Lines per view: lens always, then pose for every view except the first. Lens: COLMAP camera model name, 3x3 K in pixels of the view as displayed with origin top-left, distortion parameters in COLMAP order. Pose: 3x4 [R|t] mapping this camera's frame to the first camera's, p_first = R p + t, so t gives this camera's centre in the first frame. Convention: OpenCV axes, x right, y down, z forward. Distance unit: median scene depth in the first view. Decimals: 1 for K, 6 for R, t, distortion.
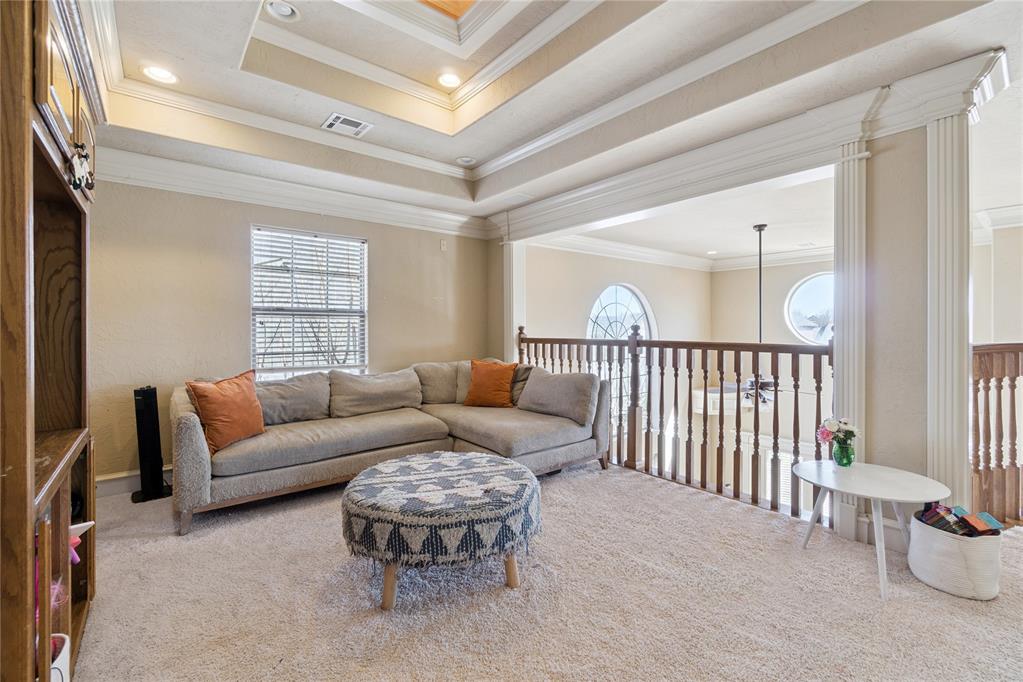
lens RADIAL K [[439.1, 0, 512.6], [0, 439.1, 335.5], [0, 0, 1]] dist [-0.007145, 0.002748]
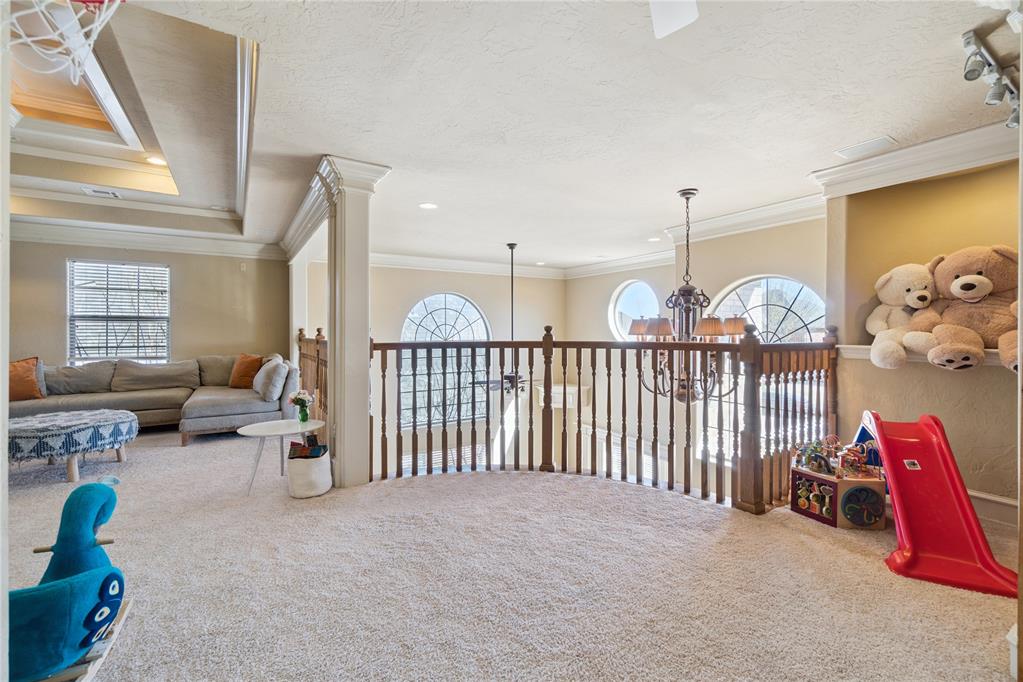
lens RADIAL K [[439.1, 0, 510.4], [0, 439.1, 330.6], [0, 0, 1]] dist [-0.007145, 0.002748]
pose [[0.994427, -0.000465, -0.105431, 0.688468], [-0.001217, 0.999873, -0.015888, 0.004774], [0.105425, 0.015928, 0.994300, -0.191722]]
